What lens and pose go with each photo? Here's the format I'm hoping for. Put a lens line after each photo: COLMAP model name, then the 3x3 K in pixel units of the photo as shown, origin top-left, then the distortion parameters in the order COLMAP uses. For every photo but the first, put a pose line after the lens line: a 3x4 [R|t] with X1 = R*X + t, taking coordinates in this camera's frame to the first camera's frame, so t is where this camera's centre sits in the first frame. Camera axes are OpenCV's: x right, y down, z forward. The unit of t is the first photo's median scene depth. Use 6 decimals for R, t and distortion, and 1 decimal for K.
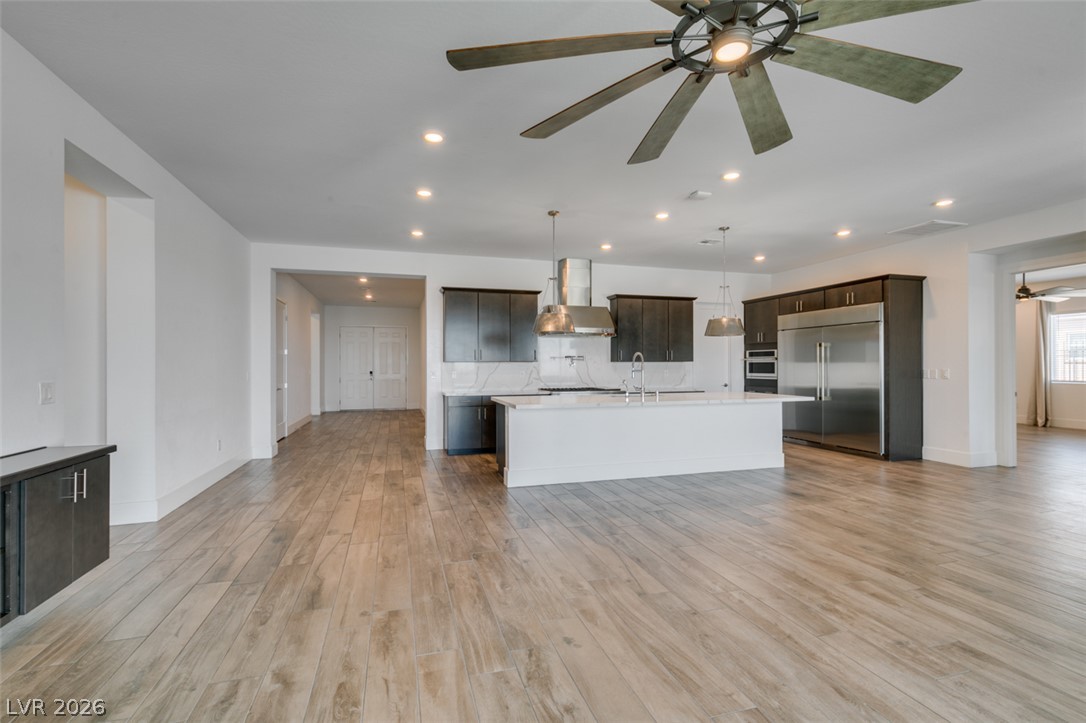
lens RADIAL K [[486.1, 0, 538.9], [0, 486.1, 362.5], [0, 0, 1]] dist [0.000798, -0.000326]
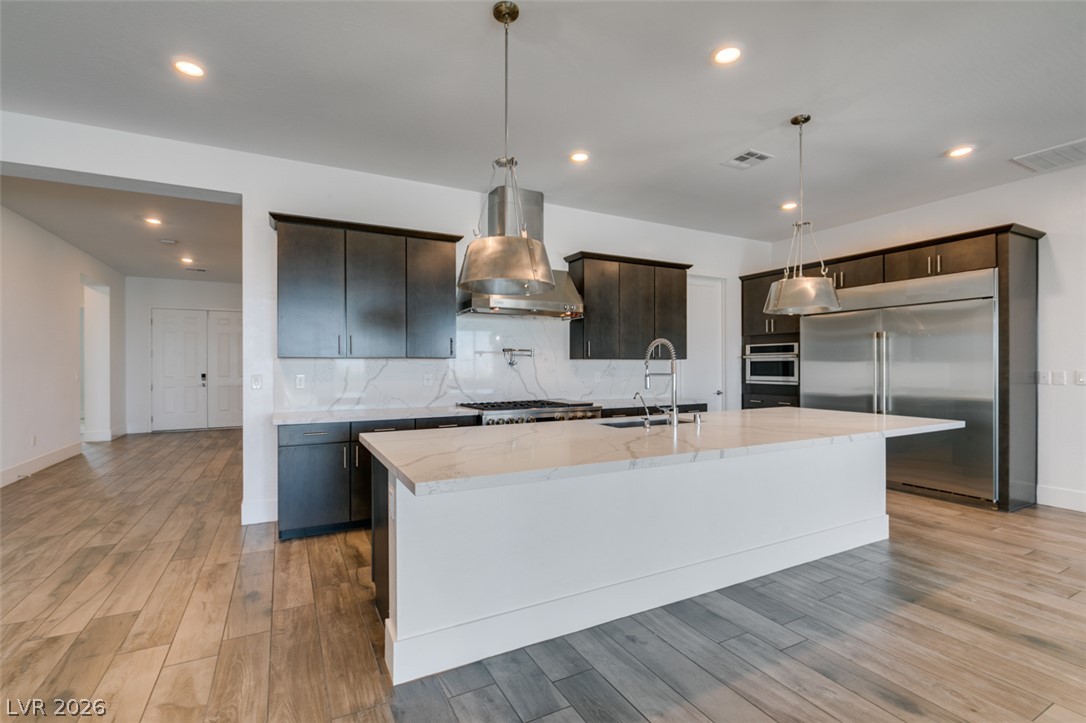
lens RADIAL K [[492.3, 0, 541.4], [0, 492.3, 365.0], [0, 0, 1]] dist [-0.003059, -0.000566]
pose [[0.980212, 0.001073, 0.197950, -0.021919], [-0.001834, 0.999992, 0.003660, 0.004645], [-0.197944, -0.003951, 0.980205, 0.482281]]
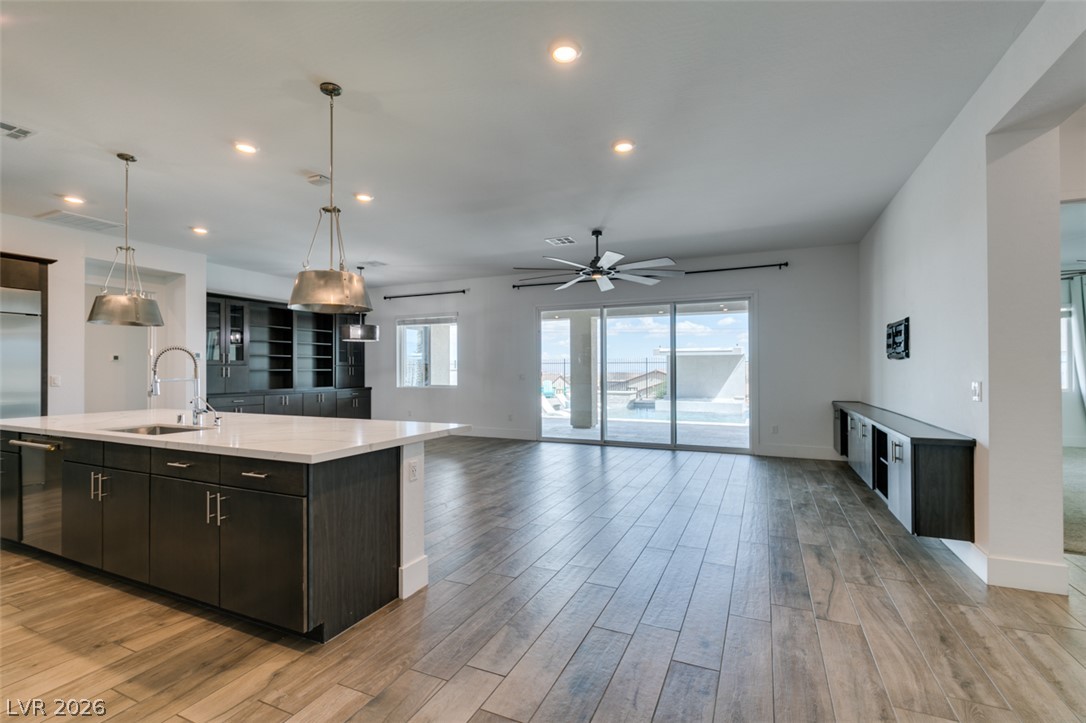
lens RADIAL K [[487.8, 0, 541.2], [0, 487.8, 366.1], [0, 0, 1]] dist [-0.002011, 0.000103]
pose [[-0.754468, 0.008622, 0.656280, -0.431965], [0.001107, 0.999929, -0.011865, 0.007322], [-0.656336, -0.008225, -0.754424, 1.075739]]
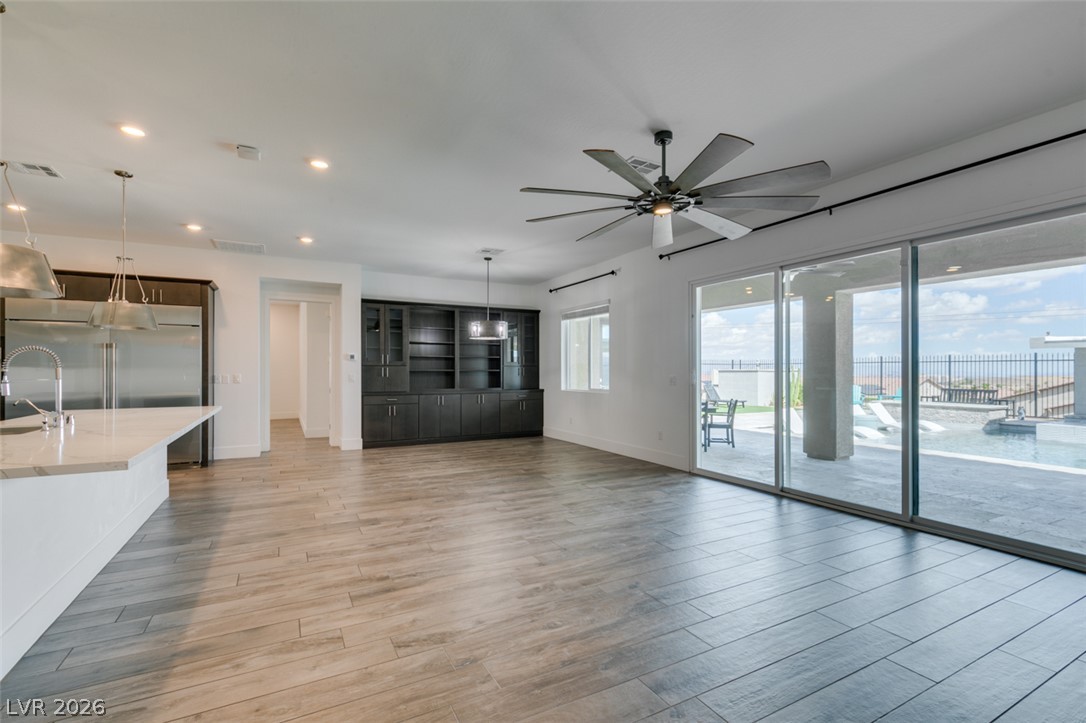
lens RADIAL K [[488.8, 0, 543.1], [0, 488.8, 370.2], [0, 0, 1]] dist [0.002450, -0.000381]
pose [[-0.201900, 0.002478, 0.979403, -0.406512], [-0.005169, 0.999980, -0.003596, 0.004062], [-0.979393, -0.005788, -0.201883, 0.529366]]
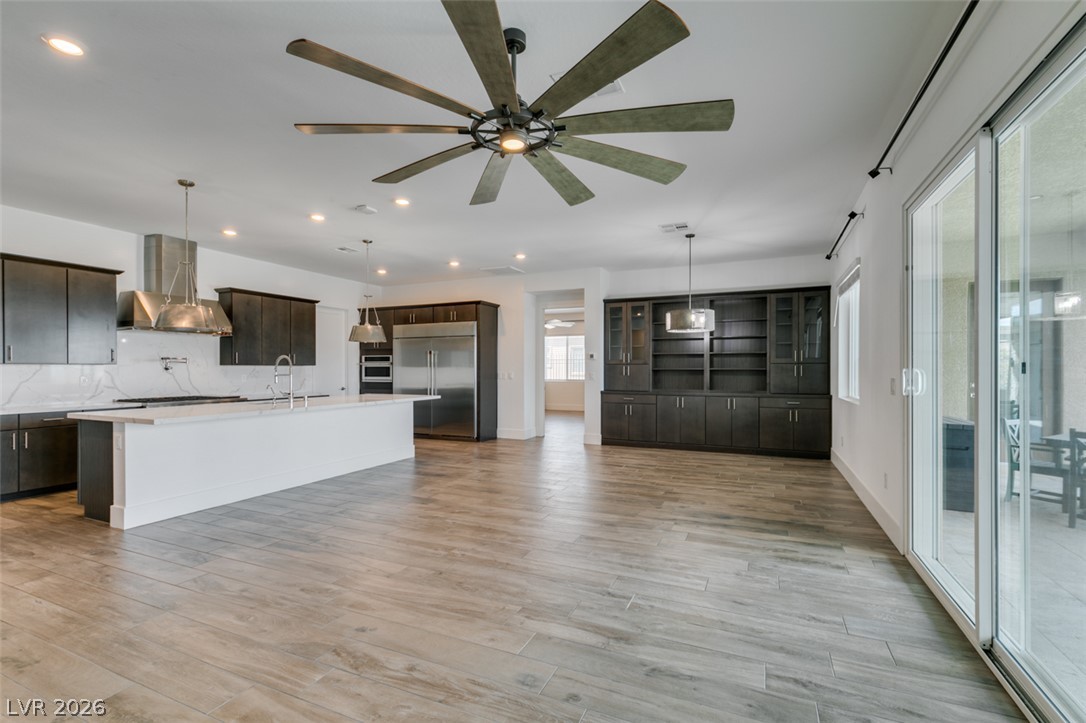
lens RADIAL K [[488.8, 0, 543.1], [0, 488.8, 370.2], [0, 0, 1]] dist [0.002450, -0.000381]
pose [[0.653578, -0.000156, 0.756859, -0.172291], [-0.005025, 0.999977, 0.004546, 0.000506], [-0.756842, -0.006774, 0.653563, 0.003723]]
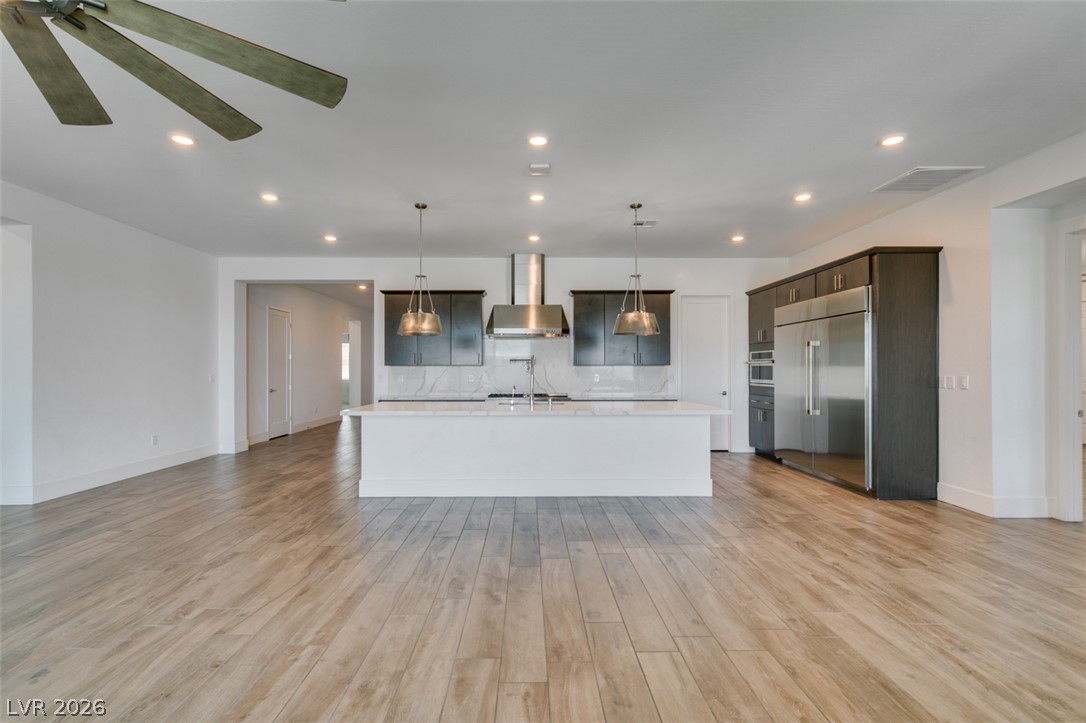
lens RADIAL K [[491.4, 0, 531.0], [0, 491.4, 366.8], [0, 0, 1]] dist [0.004034, -0.000018]
pose [[0.960549, 0.000187, -0.278110, 0.423540], [0.000157, 0.999999, 0.001214, -0.000262], [0.278110, -0.001210, 0.960548, 0.131794]]
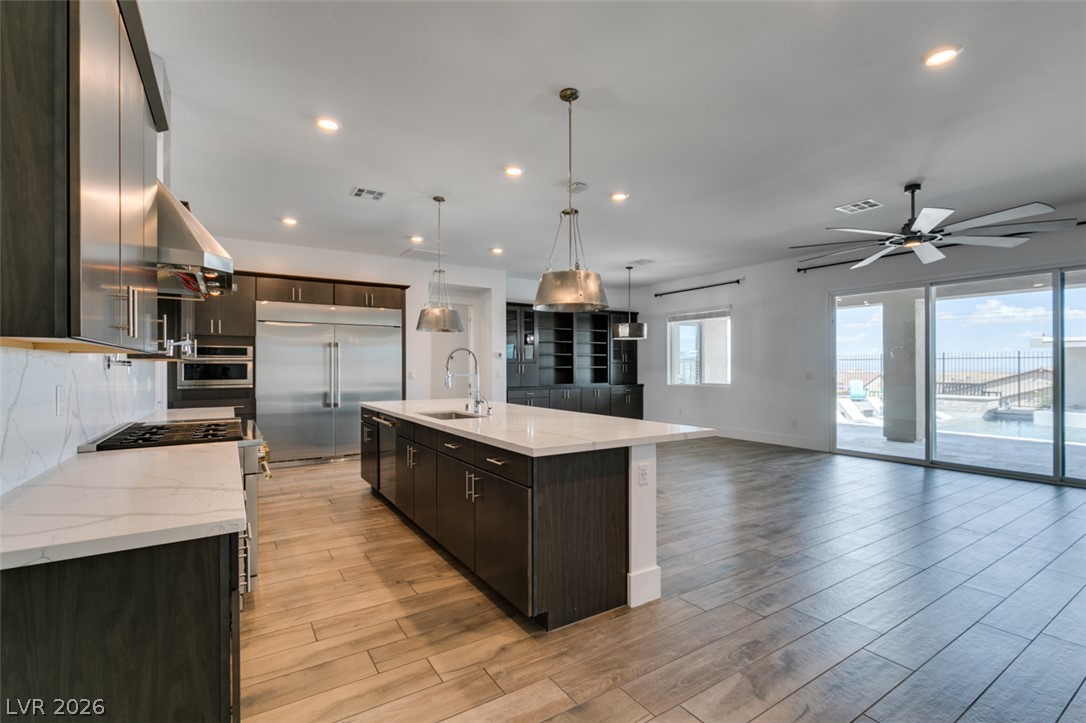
lens RADIAL K [[487.8, 0, 541.2], [0, 487.8, 366.1], [0, 0, 1]] dist [-0.002011, 0.000103]
pose [[-0.280528, 0.004993, 0.959833, -0.429252], [-0.002879, 0.999978, -0.006043, 0.007420], [-0.959841, -0.004459, -0.280508, 1.018576]]
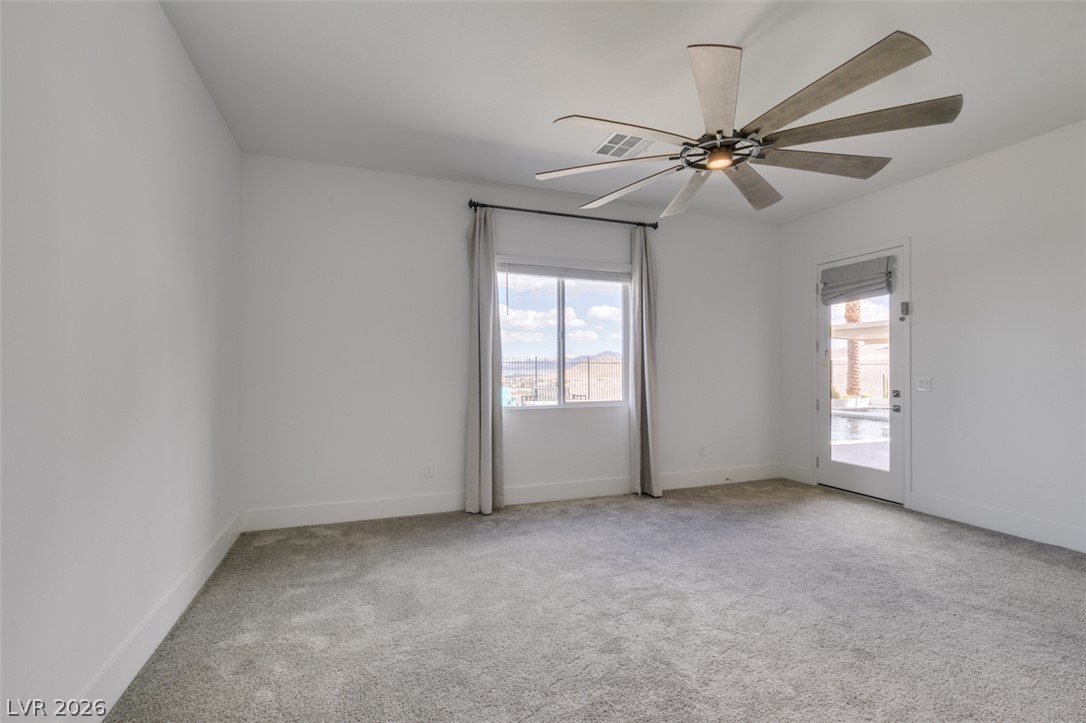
lens RADIAL K [[488.8, 0, 543.1], [0, 488.8, 370.2], [0, 0, 1]] dist [0.002450, -0.000381]
pose [[-0.997791, 0.000379, -0.066435, 0.927419], [0.000833, 0.999977, -0.006796, 0.003445], [0.066431, -0.006836, -0.997768, 0.898890]]
